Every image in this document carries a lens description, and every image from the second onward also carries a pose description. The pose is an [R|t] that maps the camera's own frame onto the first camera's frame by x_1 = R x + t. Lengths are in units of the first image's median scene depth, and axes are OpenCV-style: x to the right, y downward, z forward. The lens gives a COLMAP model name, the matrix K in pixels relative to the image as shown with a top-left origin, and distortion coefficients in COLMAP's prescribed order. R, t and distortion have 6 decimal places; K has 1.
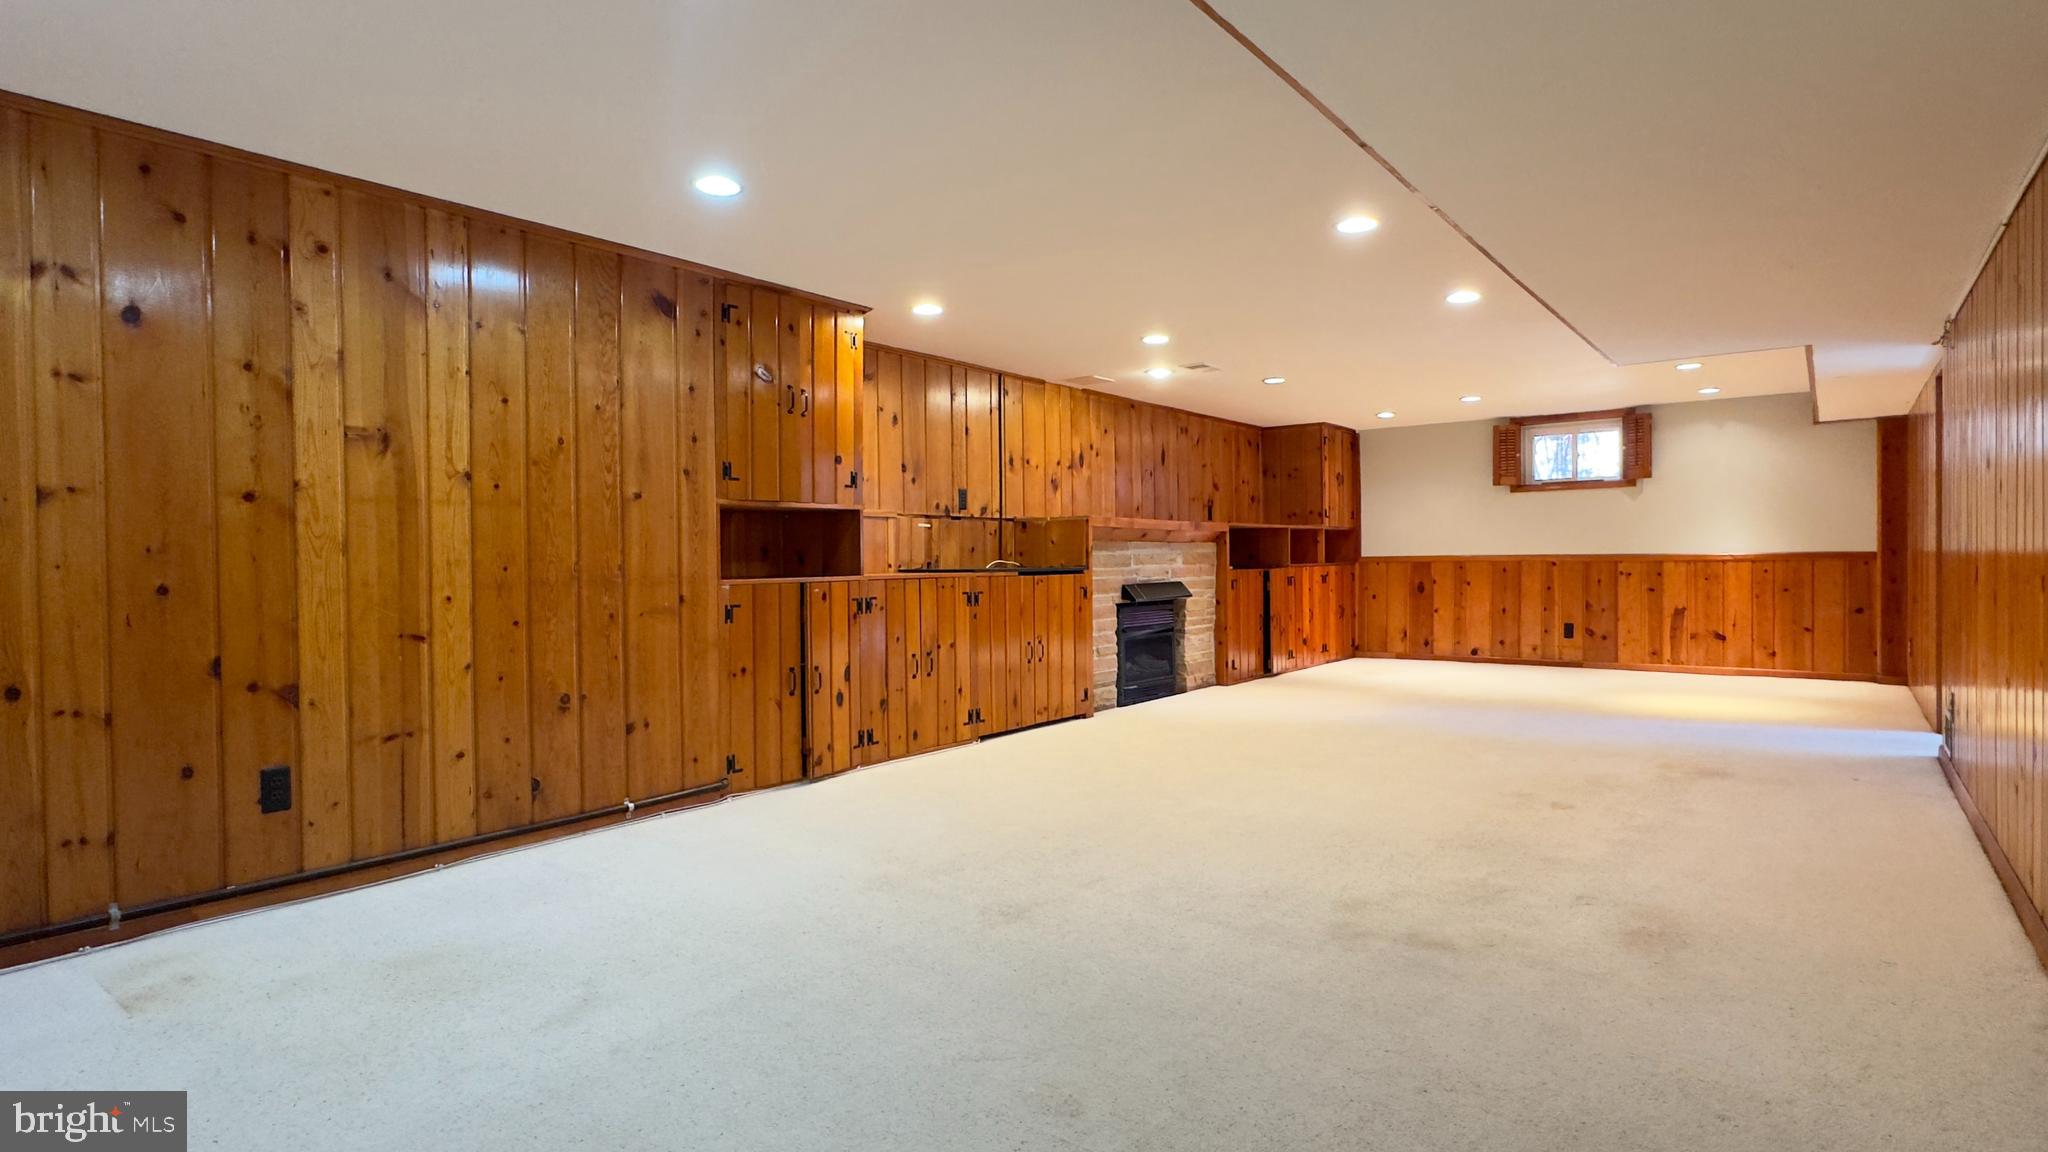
lens RADIAL K [[1033.0, 0, 1024.0], [0, 1033.0, 576.0], [0, 0, 1]] dist [-0.005378, -0.000456]
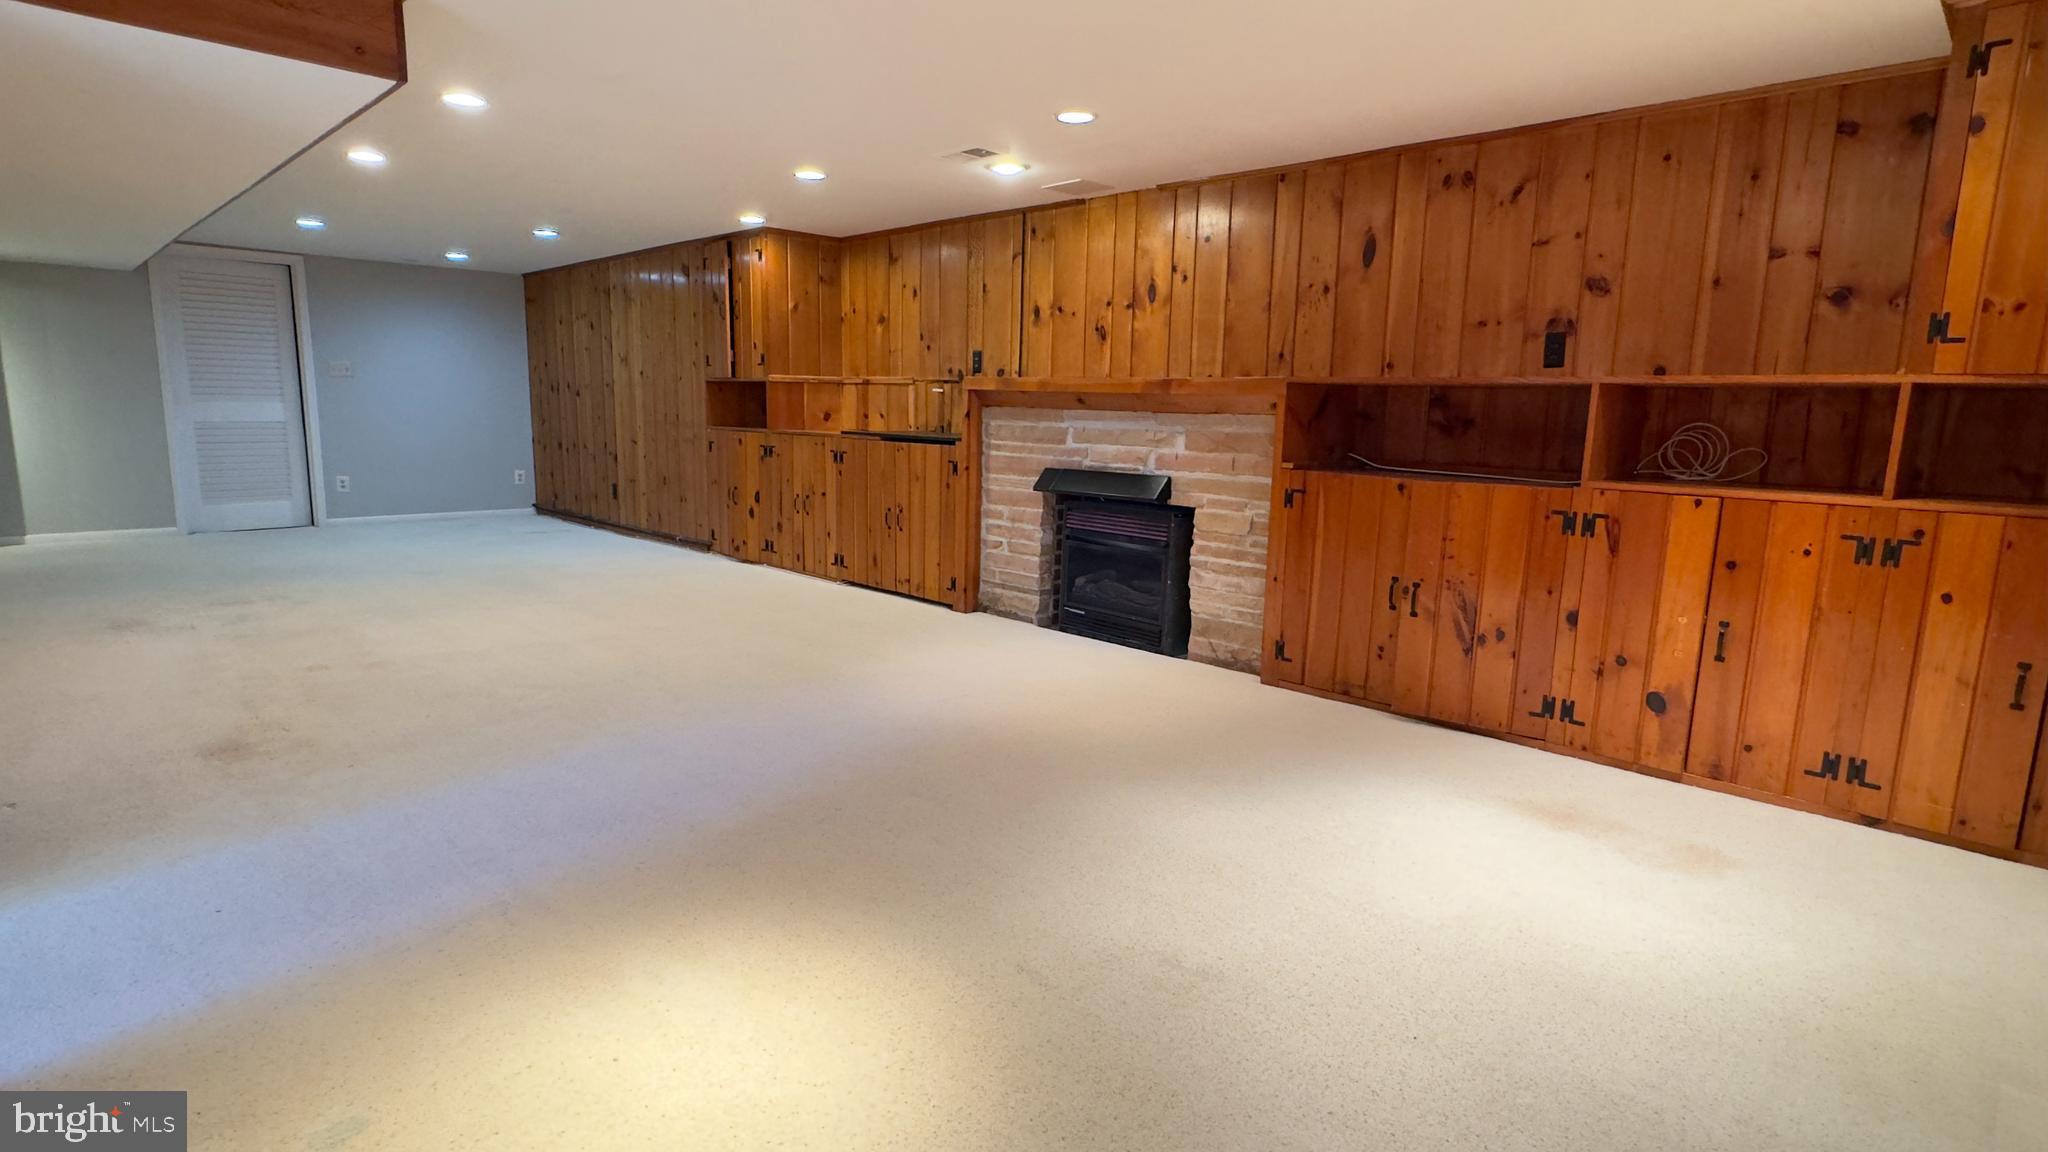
lens RADIAL K [[1033.0, 0, 1024.0], [0, 1033.0, 576.0], [0, 0, 1]] dist [-0.005378, -0.000456]
pose [[-0.118156, 0.171319, -0.978105, 0.950304], [-0.037867, 0.983511, 0.176841, -0.051722], [0.992273, 0.057933, -0.109720, 1.204512]]
